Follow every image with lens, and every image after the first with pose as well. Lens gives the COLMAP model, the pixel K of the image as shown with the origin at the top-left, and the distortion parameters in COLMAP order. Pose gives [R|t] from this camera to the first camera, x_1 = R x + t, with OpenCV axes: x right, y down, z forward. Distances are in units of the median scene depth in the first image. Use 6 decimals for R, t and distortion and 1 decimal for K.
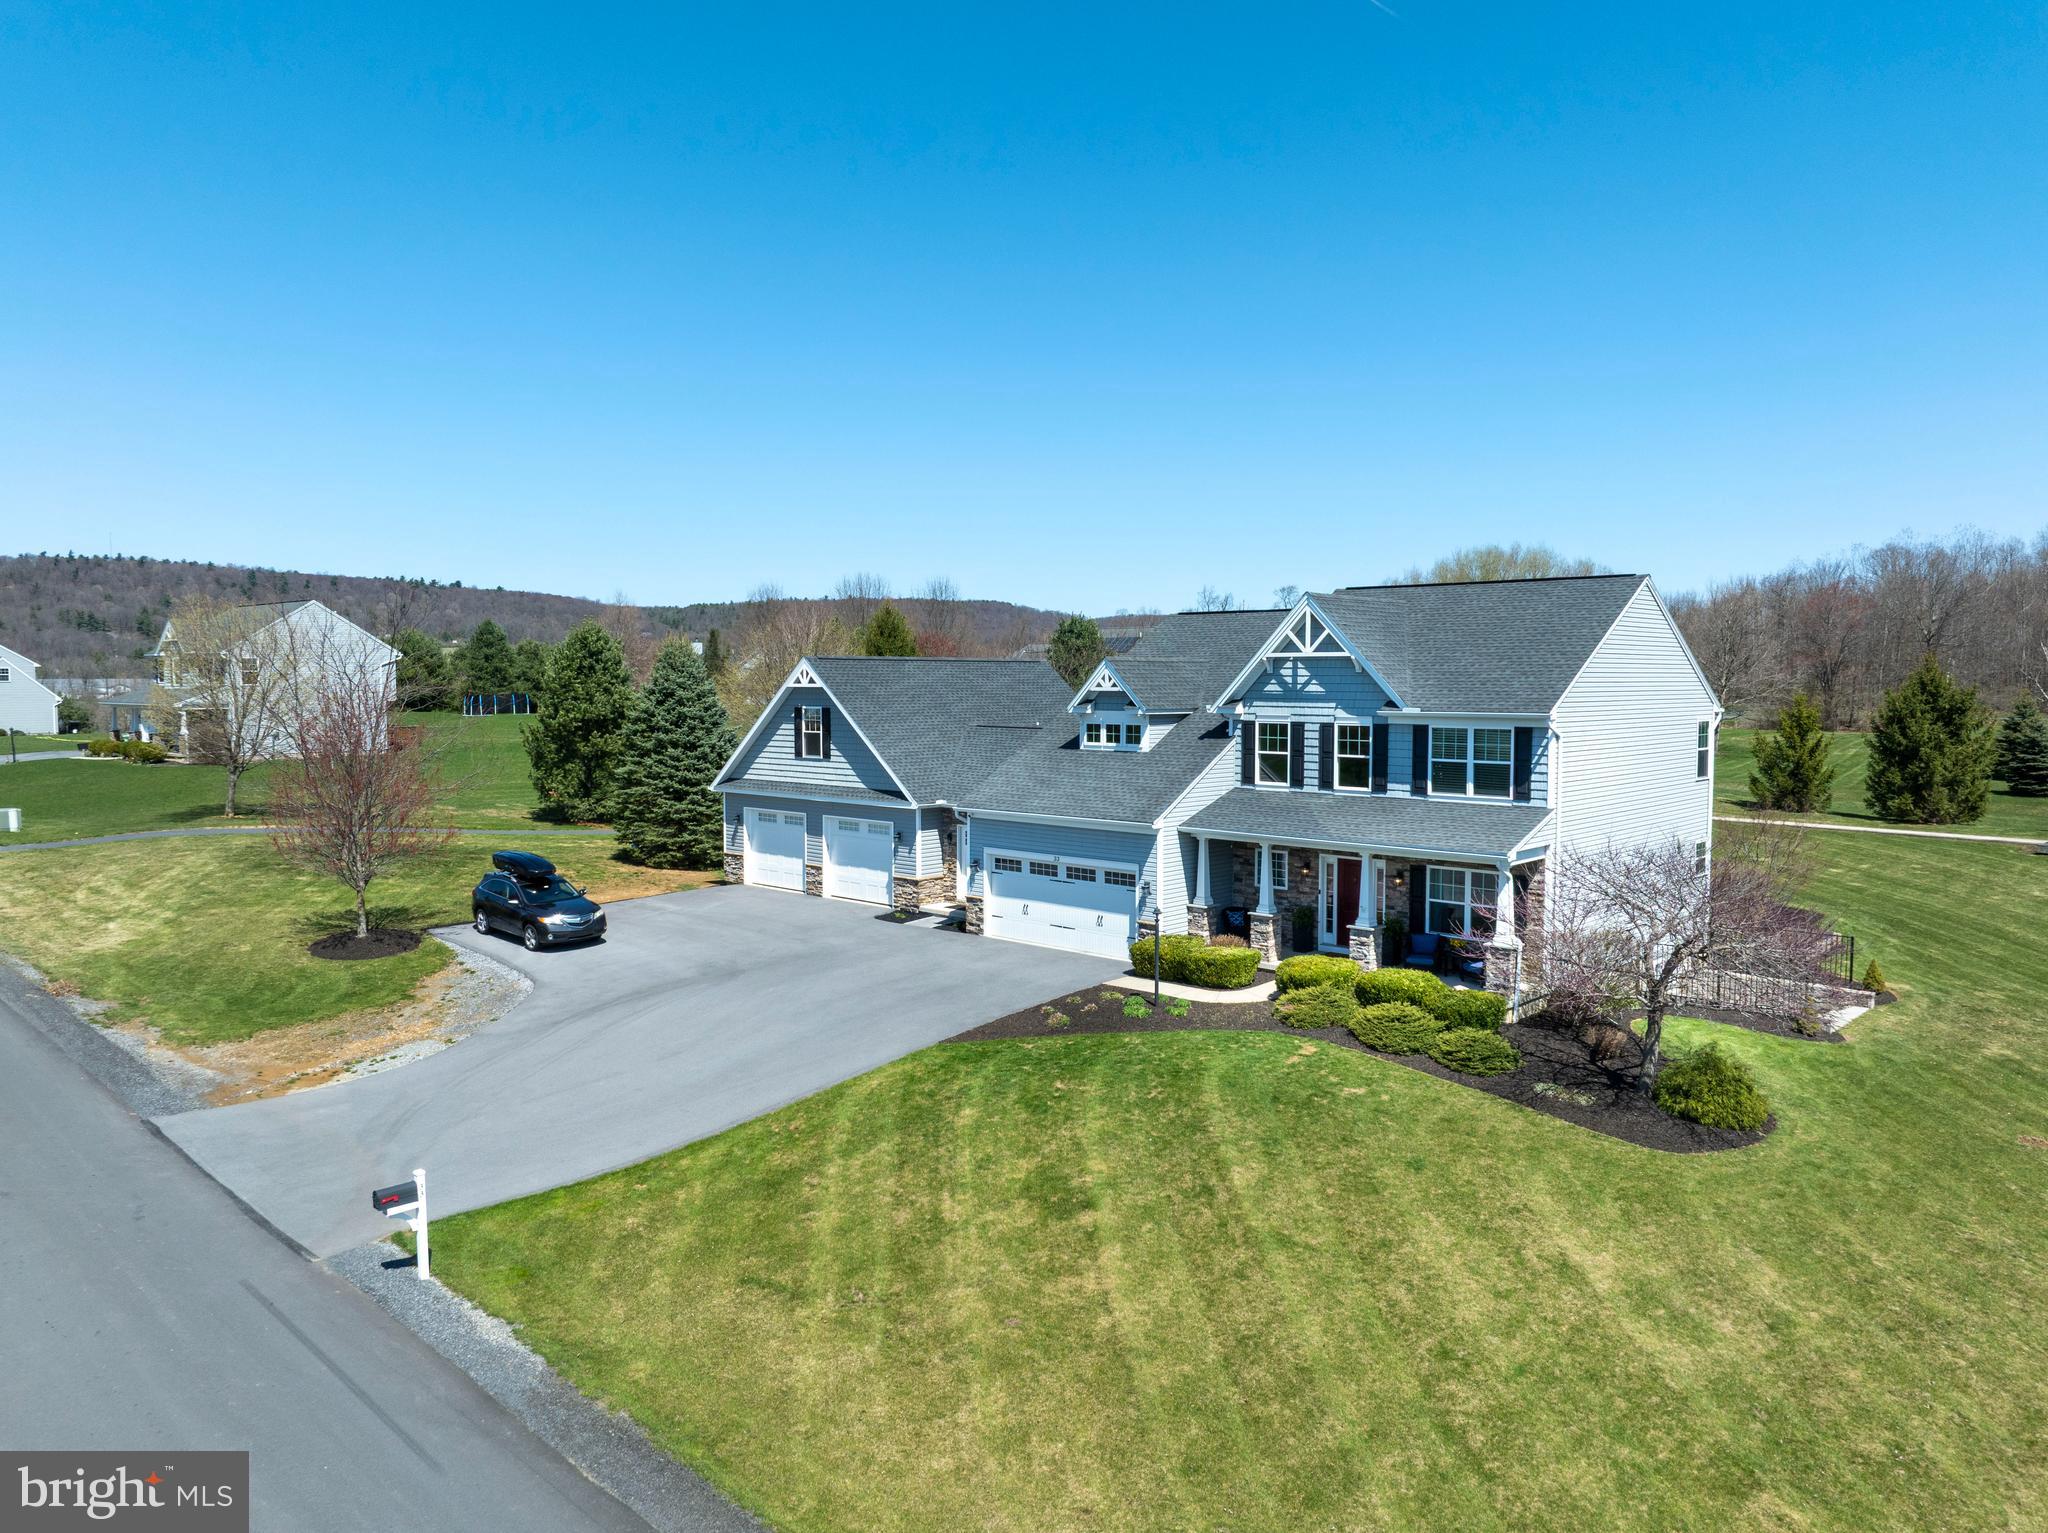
lens RADIAL K [[1436.9, 0, 1028.4], [0, 1436.9, 764.5], [0, 0, 1]] dist [-0.028104, -0.017197]
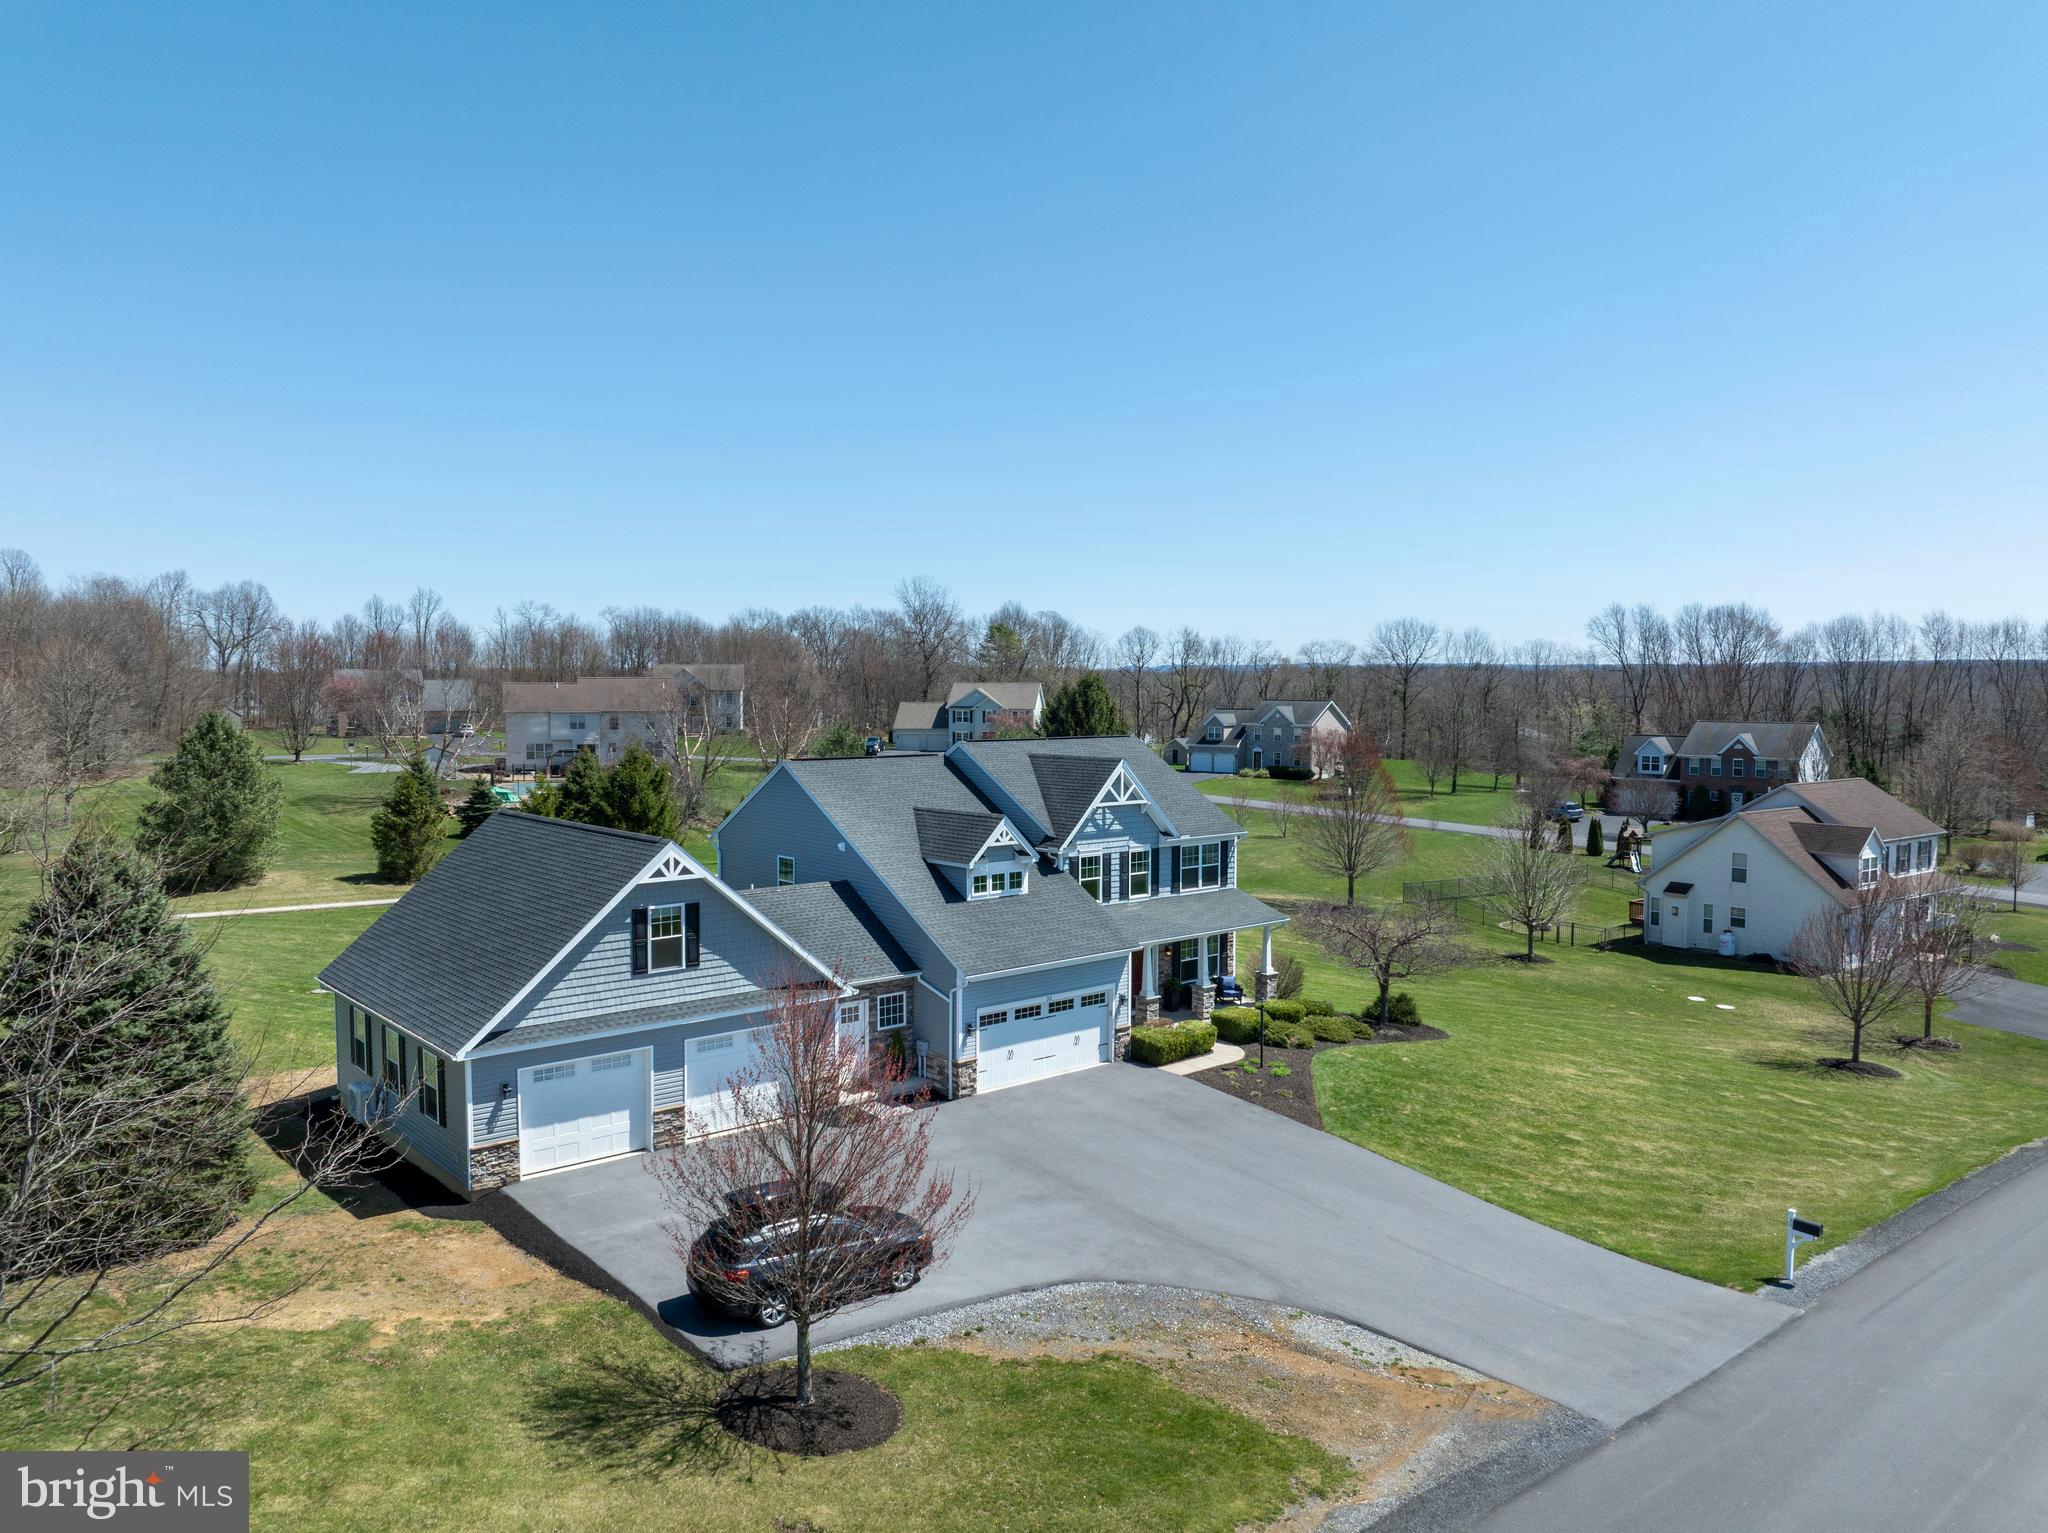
lens RADIAL K [[1436.9, 0, 1028.4], [0, 1436.9, 764.5], [0, 0, 1]] dist [-0.028104, -0.017197]
pose [[0.100524, -0.055852, 0.993366, -1.115990], [0.056741, 0.997120, 0.050321, -0.179081], [-0.993315, 0.051306, 0.103404, 0.908933]]
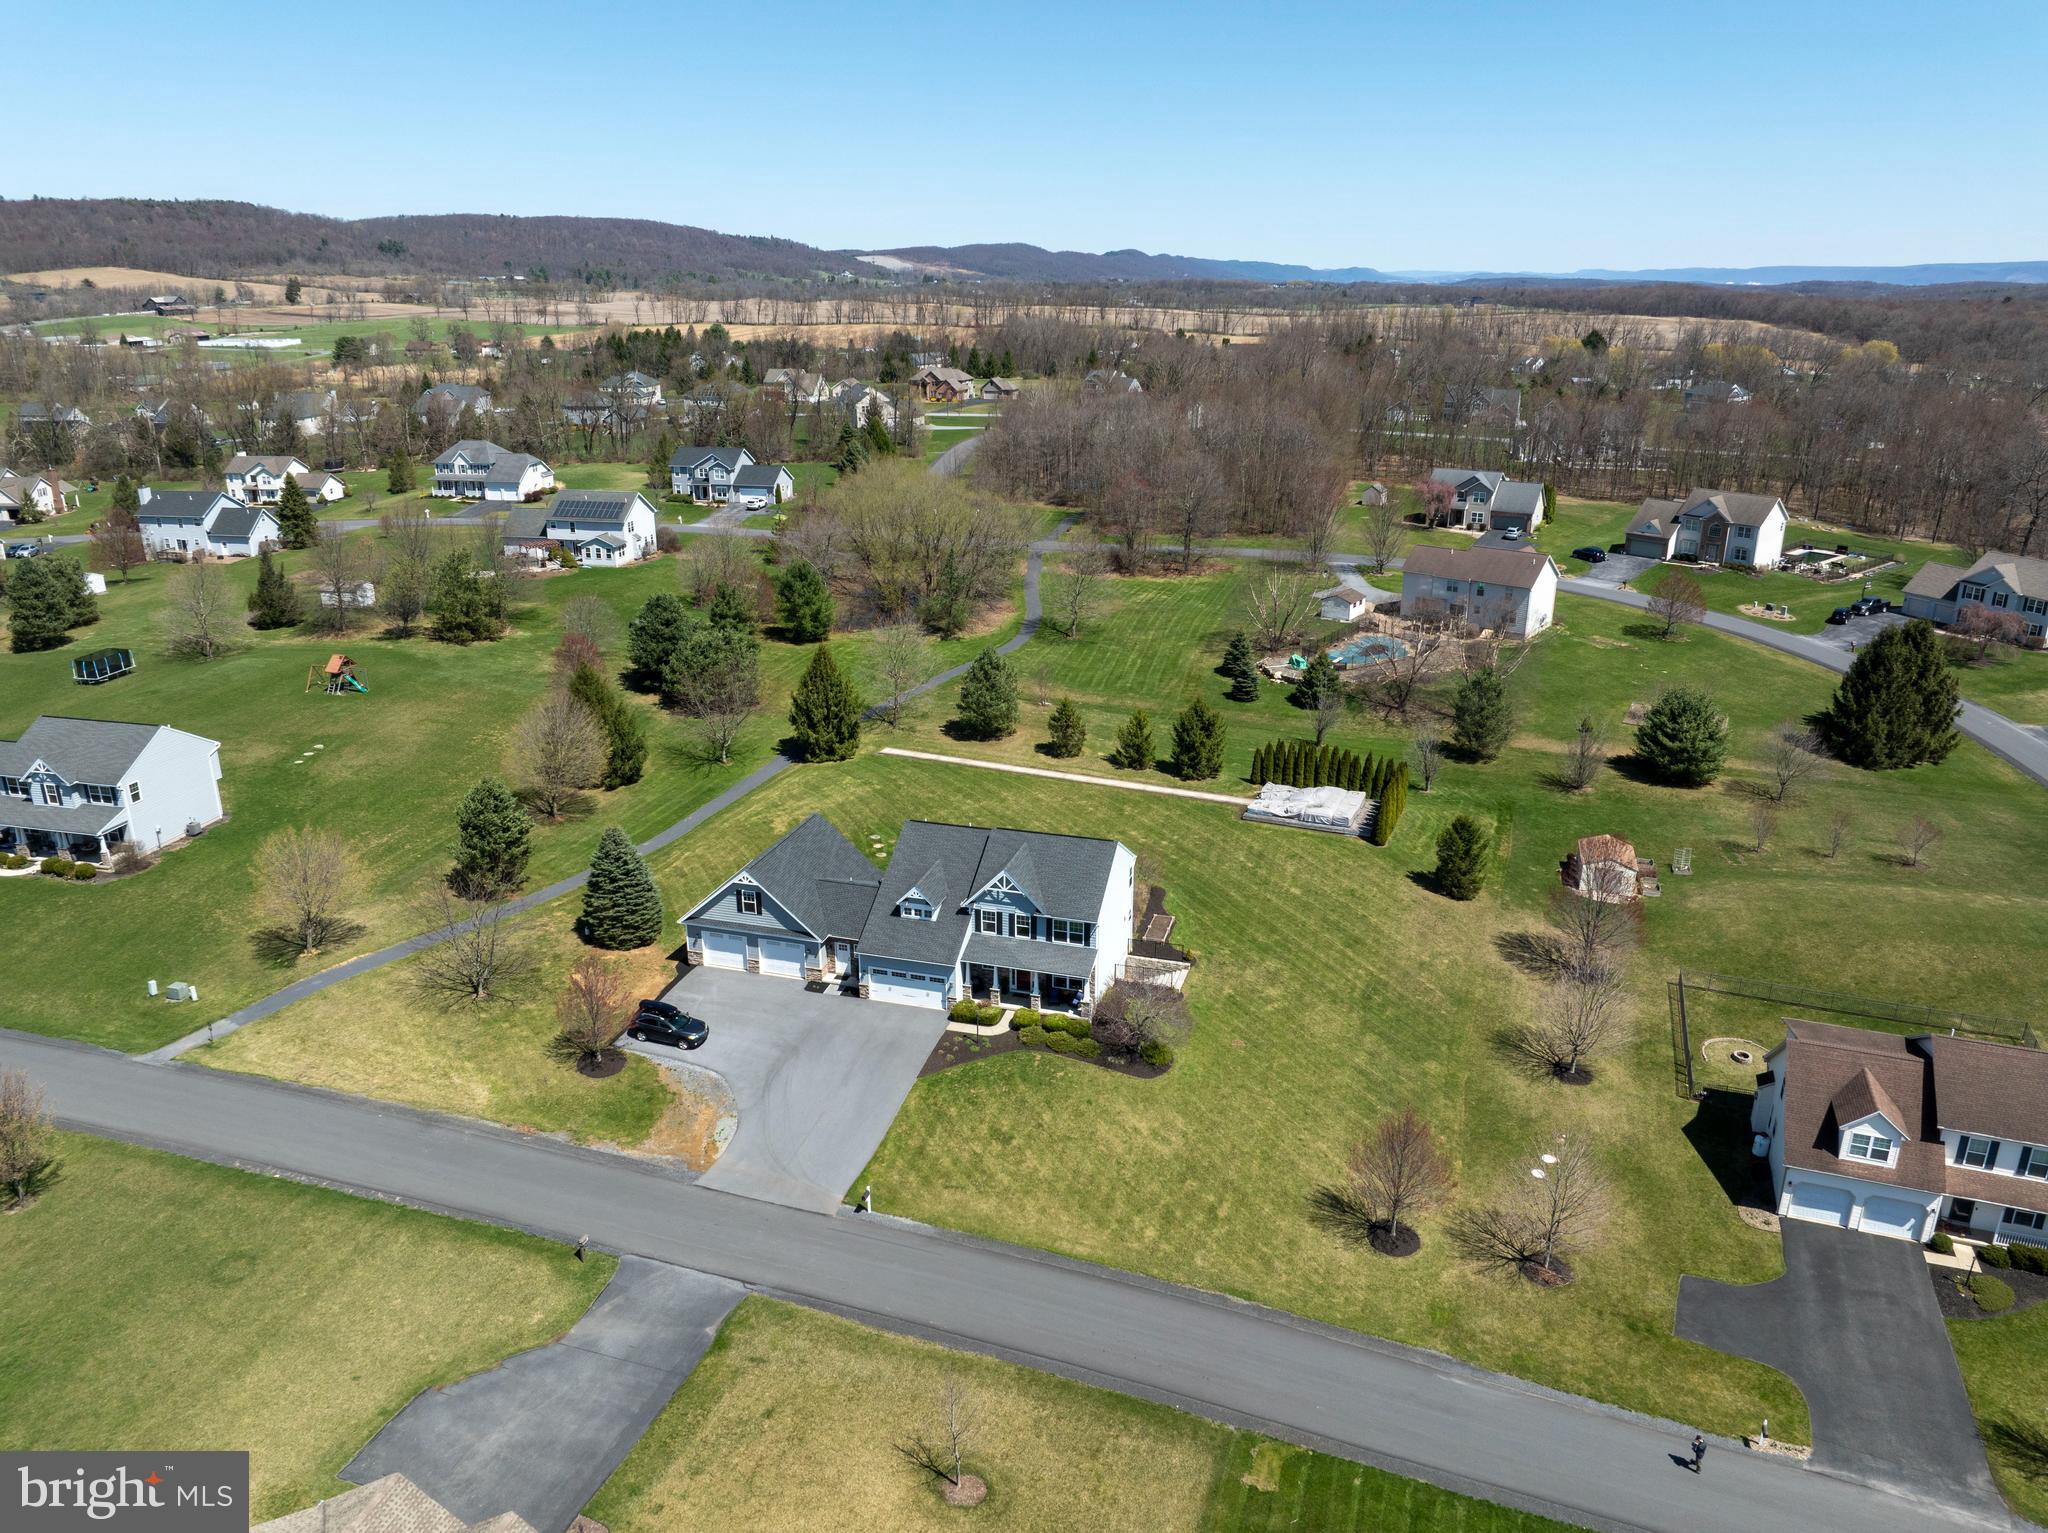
lens RADIAL K [[1439.7, 0, 1032.9], [0, 1439.7, 758.4], [0, 0, 1]] dist [0.004448, -0.083961]
pose [[0.890138, -0.146934, 0.431353, -0.822648], [0.025882, 0.961363, 0.274064, -0.986208], [-0.454956, -0.232791, 0.859548, -1.175492]]
